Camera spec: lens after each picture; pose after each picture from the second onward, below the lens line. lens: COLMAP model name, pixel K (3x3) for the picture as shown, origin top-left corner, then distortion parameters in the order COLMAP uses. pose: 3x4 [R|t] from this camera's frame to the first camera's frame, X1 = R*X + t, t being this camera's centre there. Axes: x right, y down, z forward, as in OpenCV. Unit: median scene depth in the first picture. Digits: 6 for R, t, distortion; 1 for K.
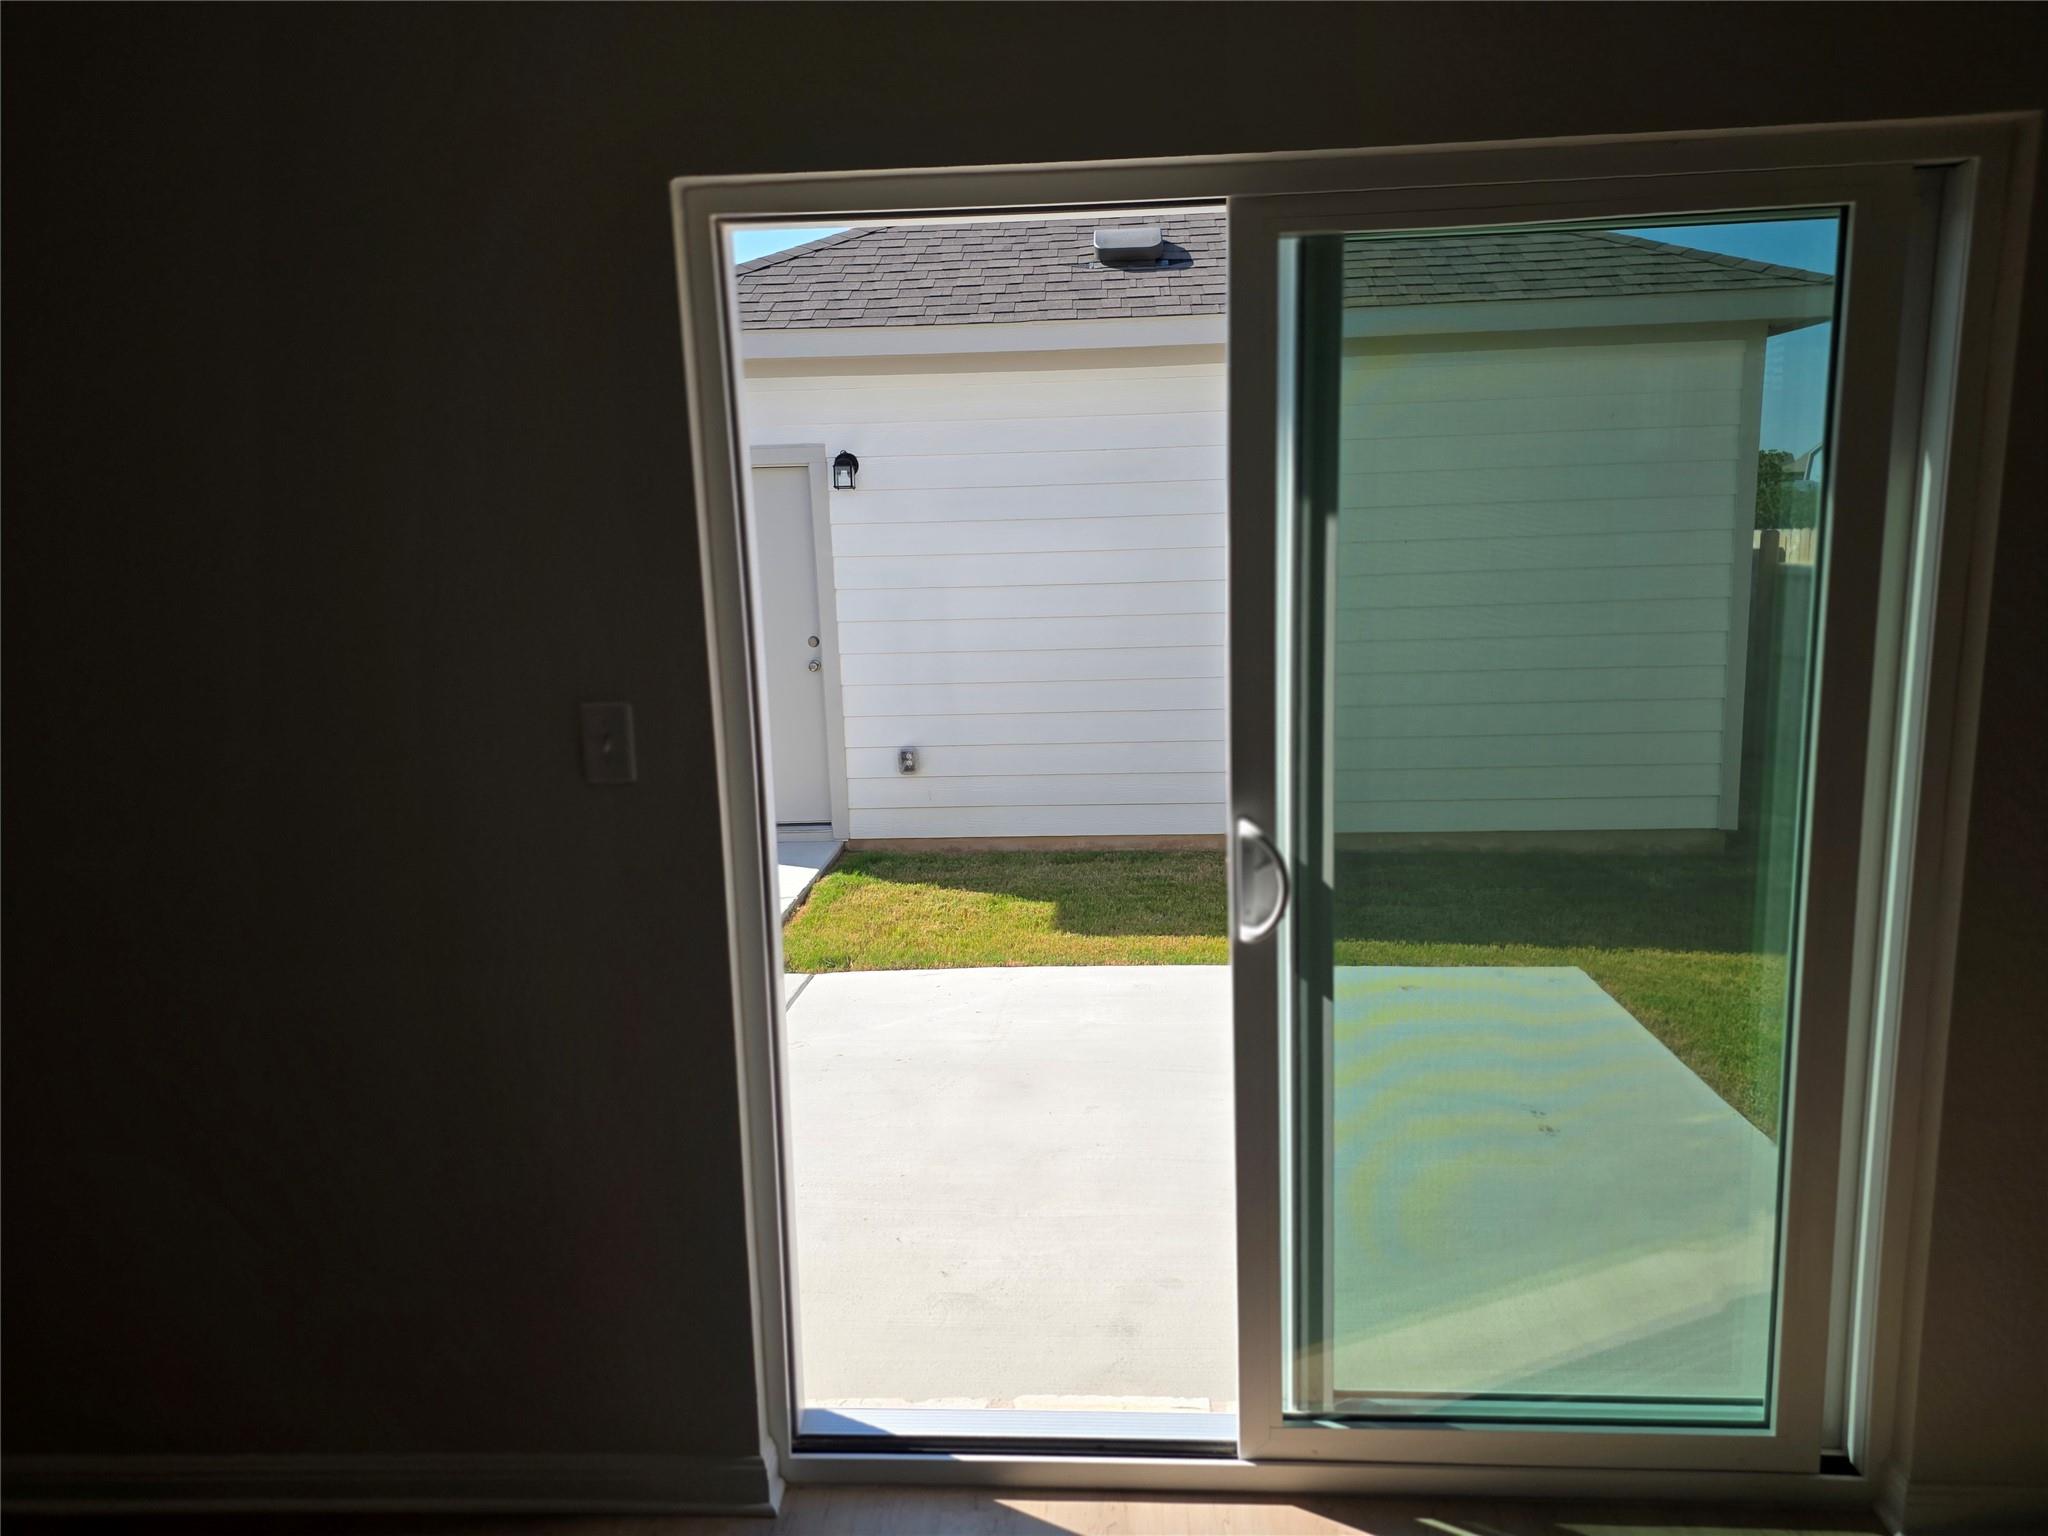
lens RADIAL K [[1353.3, 0, 1030.7], [0, 1353.3, 749.5], [0, 0, 1]] dist [0.073520, -0.050971]
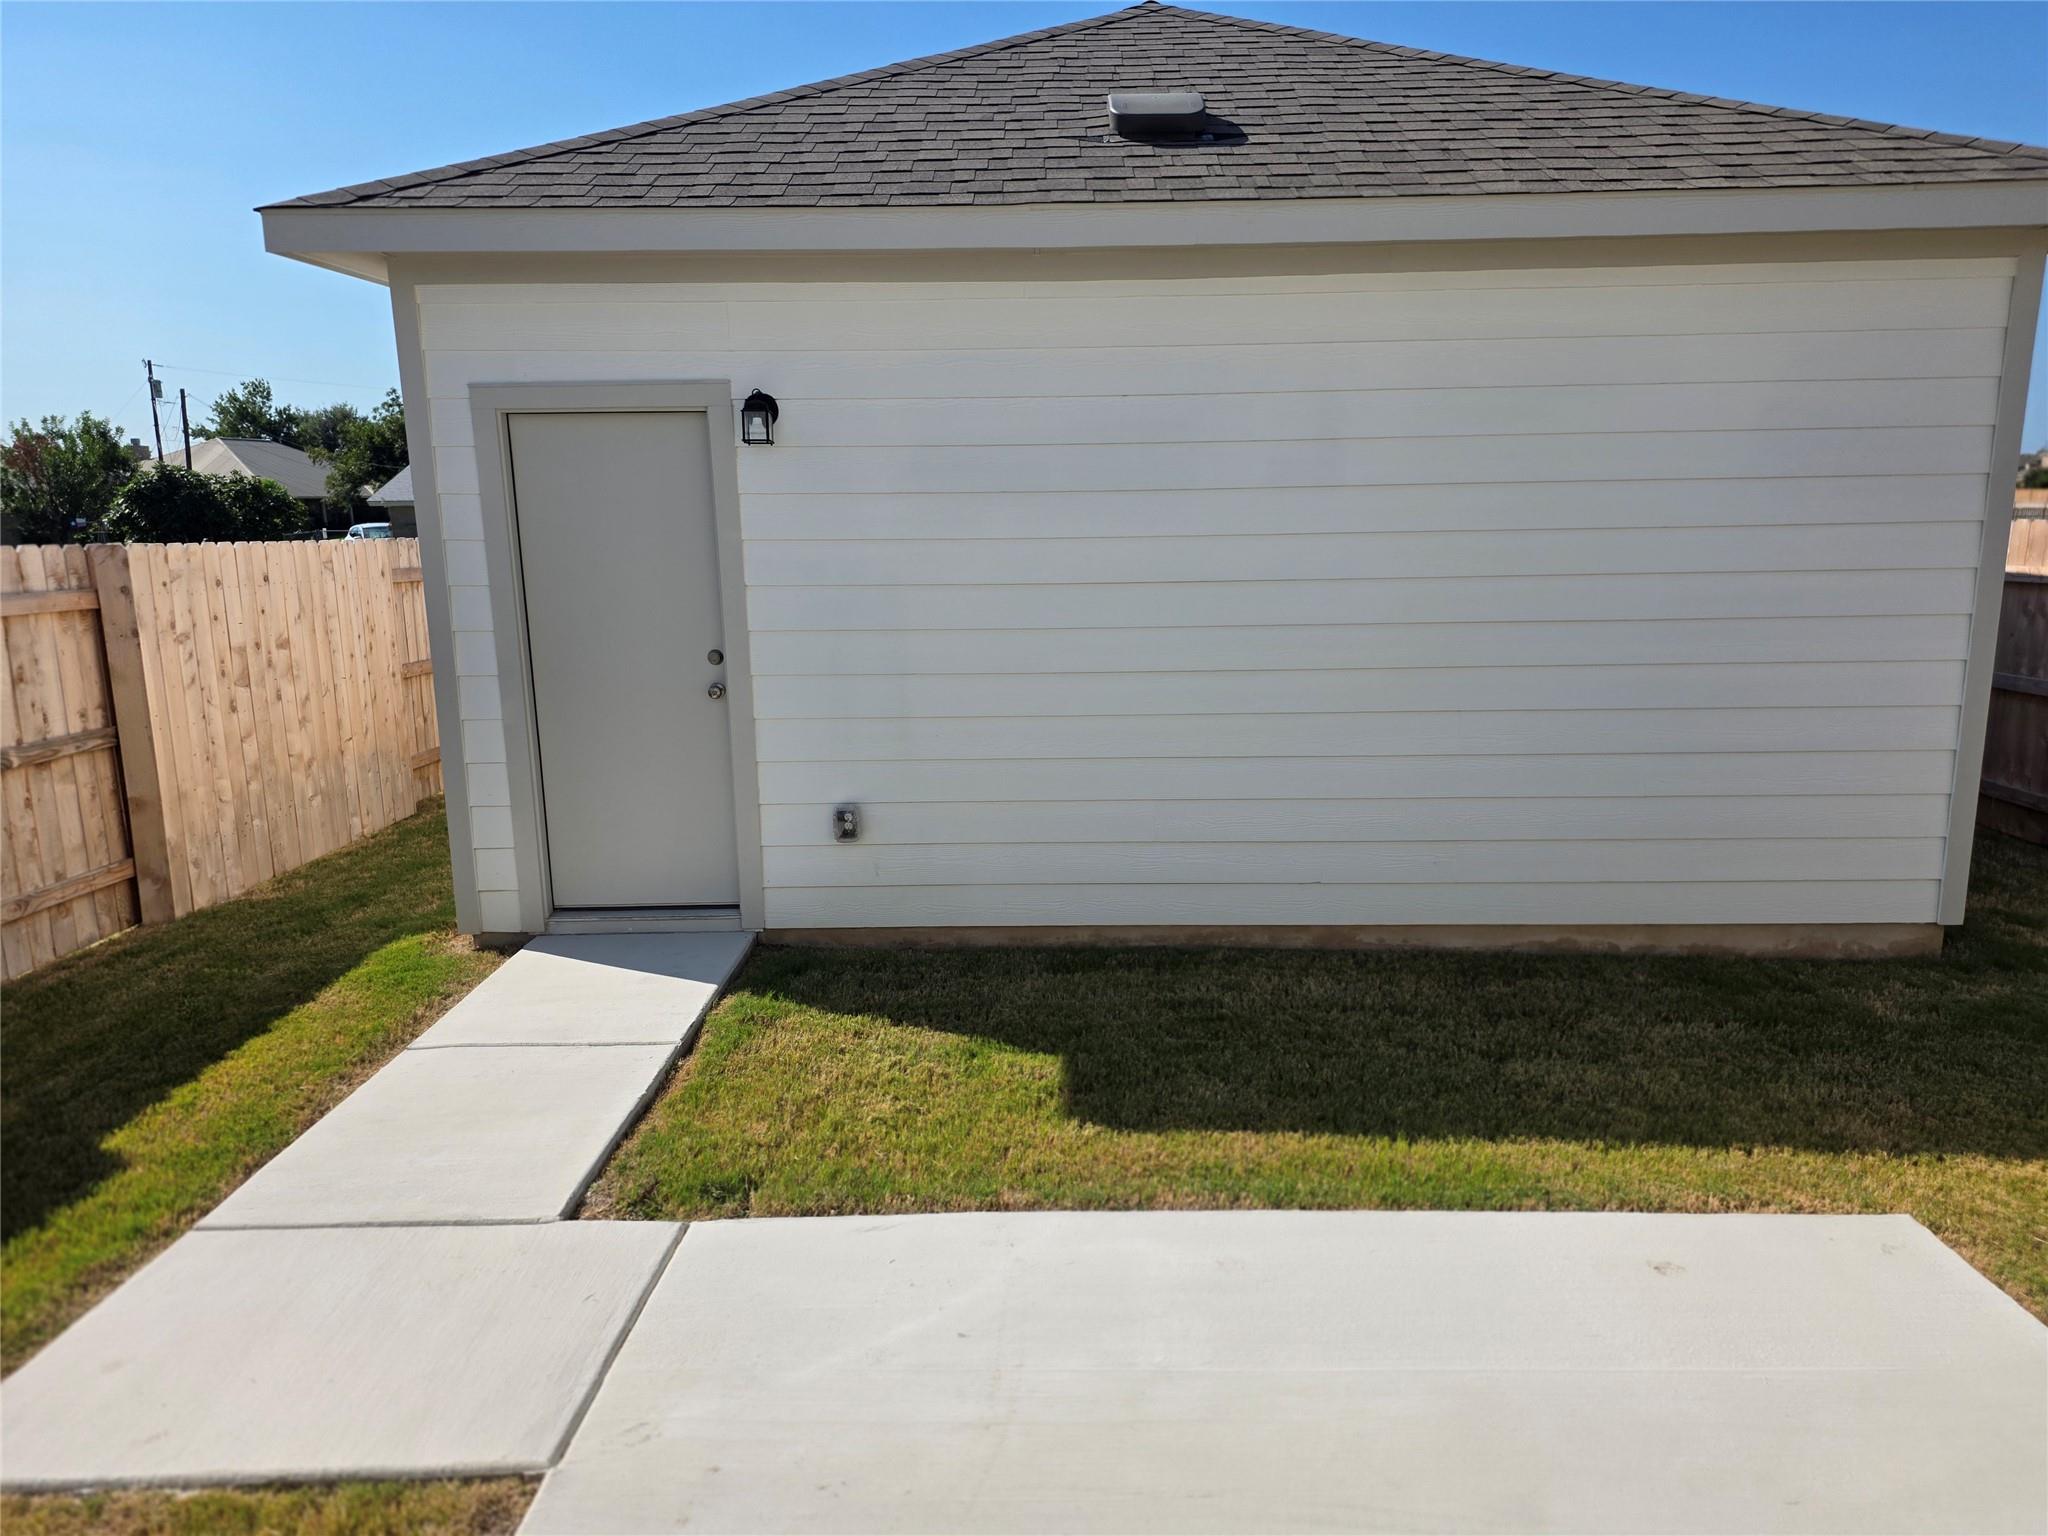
lens RADIAL K [[1353.3, 0, 1036.9], [0, 1353.3, 751.7], [0, 0, 1]] dist [0.073520, -0.050971]
pose [[0.998829, 0.007725, 0.047752, -0.025182], [-0.008665, 0.999772, 0.019500, -0.047728], [-0.047591, -0.019891, 0.998669, 0.287370]]
